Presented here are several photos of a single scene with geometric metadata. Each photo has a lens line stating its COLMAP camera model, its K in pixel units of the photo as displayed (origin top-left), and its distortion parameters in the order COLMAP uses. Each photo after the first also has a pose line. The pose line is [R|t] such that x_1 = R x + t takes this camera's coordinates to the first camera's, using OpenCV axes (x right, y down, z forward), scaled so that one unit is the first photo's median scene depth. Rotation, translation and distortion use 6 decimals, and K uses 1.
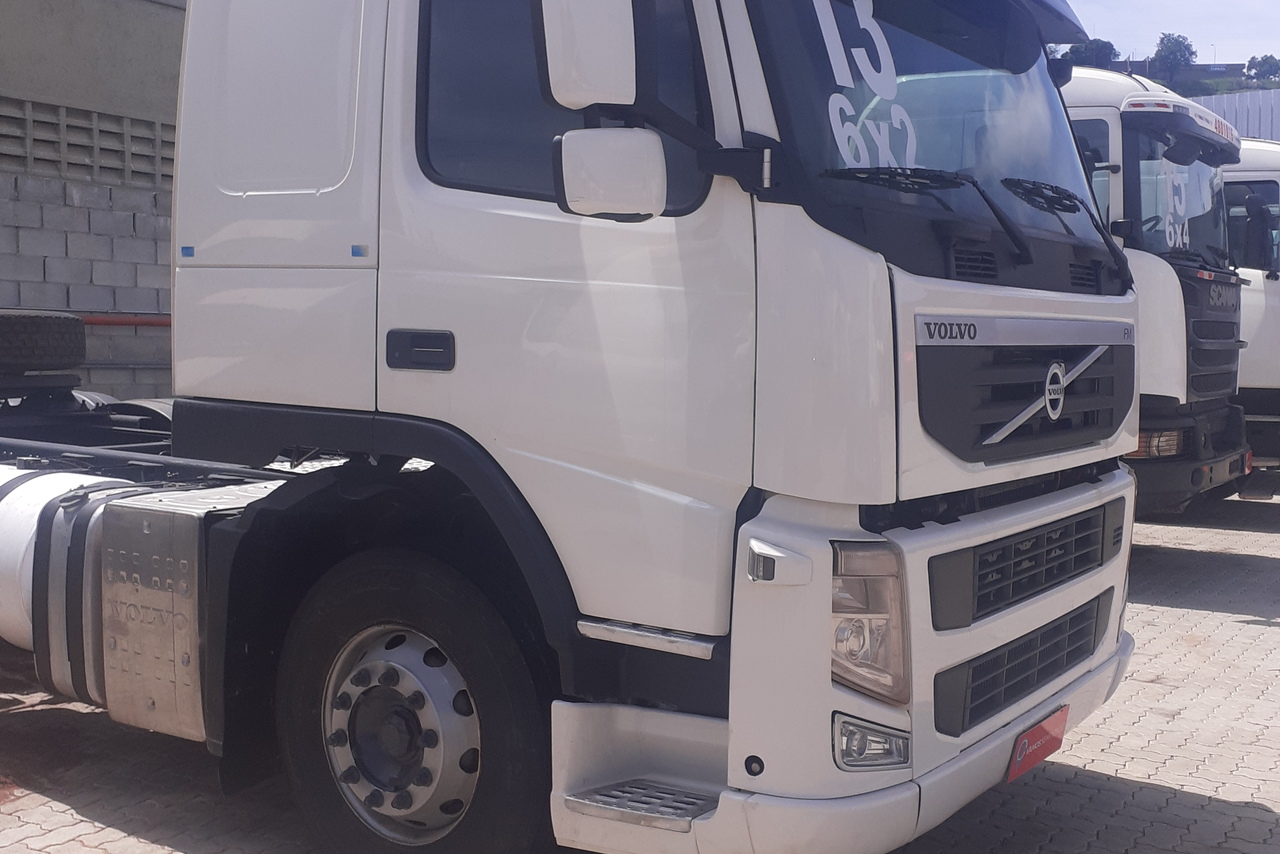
lens RADIAL K [[1359.2, 0, 634.3], [0, 1359.2, 427.7], [0, 0, 1]] dist [0.090077, 0.000000]
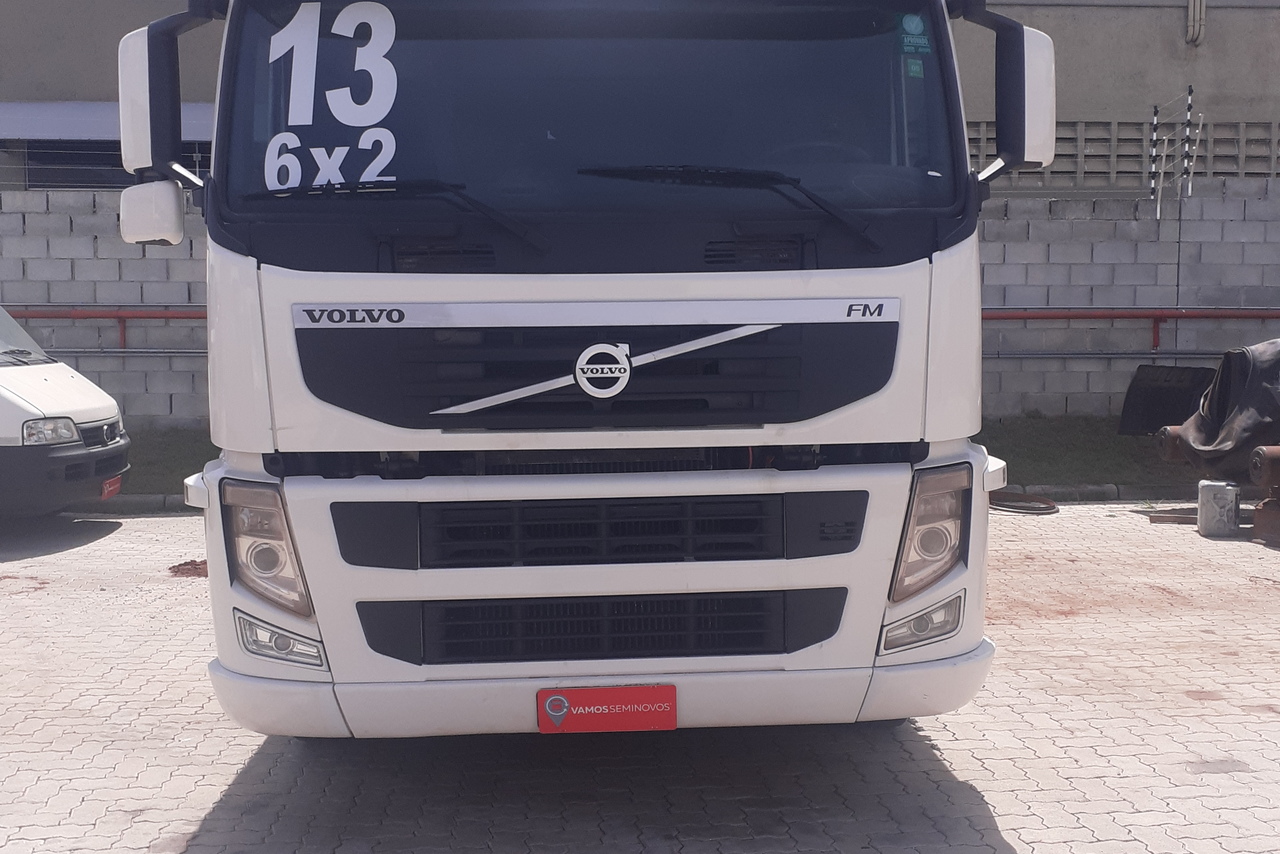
lens RADIAL K [[1339.9, 0, 640.3], [0, 1339.9, 430.2], [0, 0, 1]] dist [0.117521, 0.000000]
pose [[0.602012, 0.041265, -0.797420, 1.335116], [-0.035817, 0.999054, 0.024660, -0.009025], [0.797683, 0.013715, 0.602921, 0.491539]]
